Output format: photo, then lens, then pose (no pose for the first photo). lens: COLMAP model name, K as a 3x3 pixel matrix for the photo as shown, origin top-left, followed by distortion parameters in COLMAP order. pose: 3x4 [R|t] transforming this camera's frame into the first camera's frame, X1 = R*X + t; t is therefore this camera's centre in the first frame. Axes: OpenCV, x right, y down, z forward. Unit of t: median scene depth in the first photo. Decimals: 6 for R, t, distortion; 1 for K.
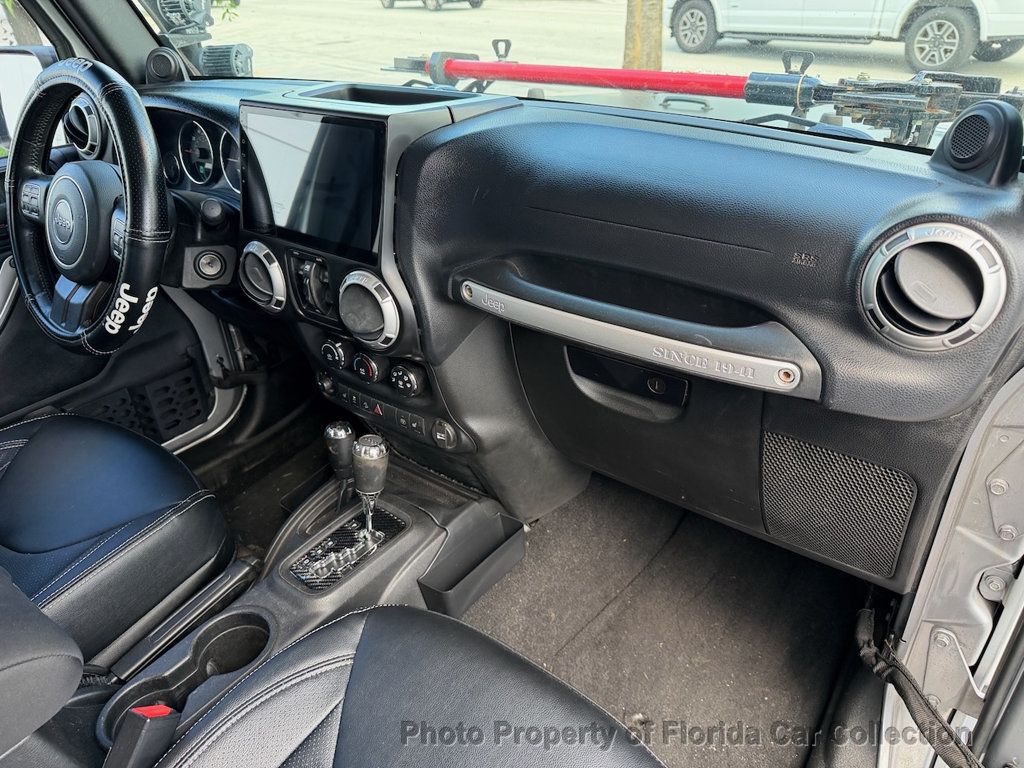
lens RADIAL K [[727.6, 0, 512.0], [0, 727.6, 384.0], [0, 0, 1]] dist [0.047924, -0.084074]
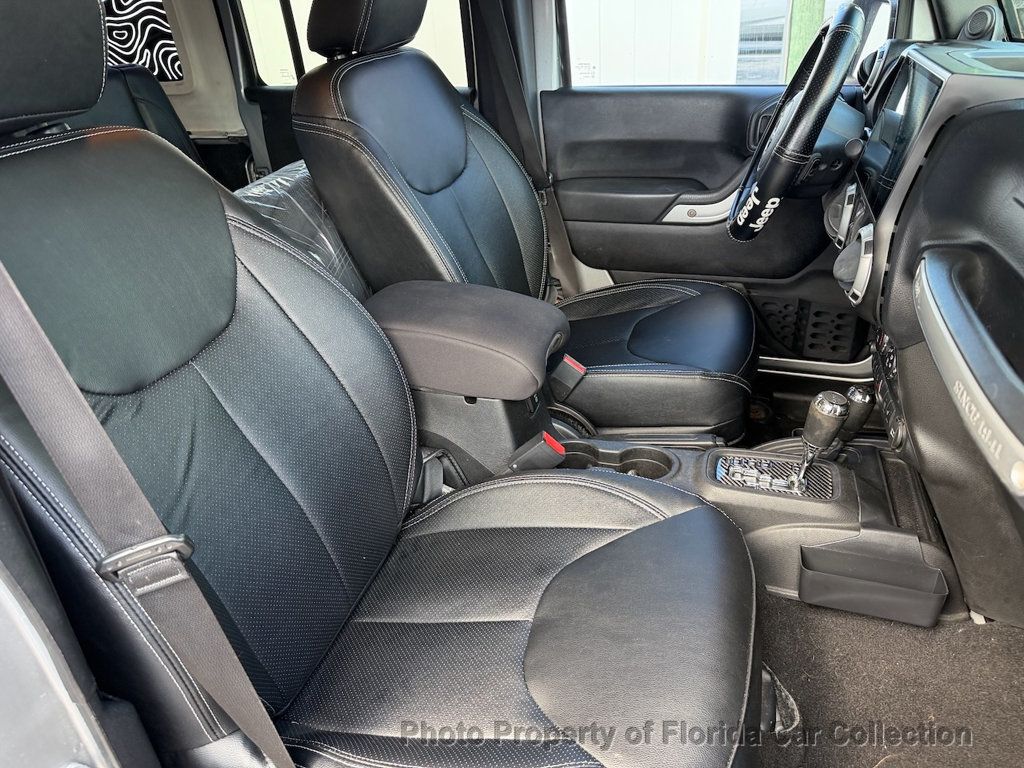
lens RADIAL K [[705.8, 0, 512.0], [0, 705.8, 384.0], [0, 0, 1]] dist [0.053255, -0.074784]
pose [[0.341353, 0.481682, -0.807131, 0.437812], [-0.441421, 0.840276, 0.314777, -0.051006], [0.829835, 0.248834, 0.499455, 0.138505]]
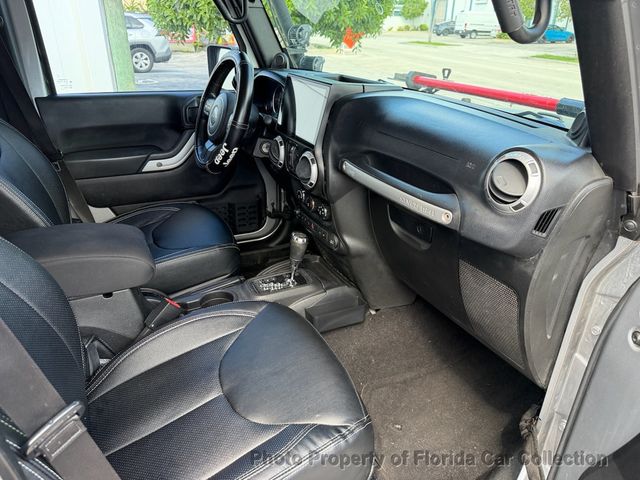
lens RADIAL K [[443.1, 0, 312.0], [0, 443.1, 241.6], [0, 0, 1]] dist [0.097310, -0.183773]
pose [[0.895306, 0.253501, -0.366286, 0.314602], [-0.282656, 0.958833, -0.027295, 0.122201], [0.344288, 0.127970, 0.930102, -0.190376]]
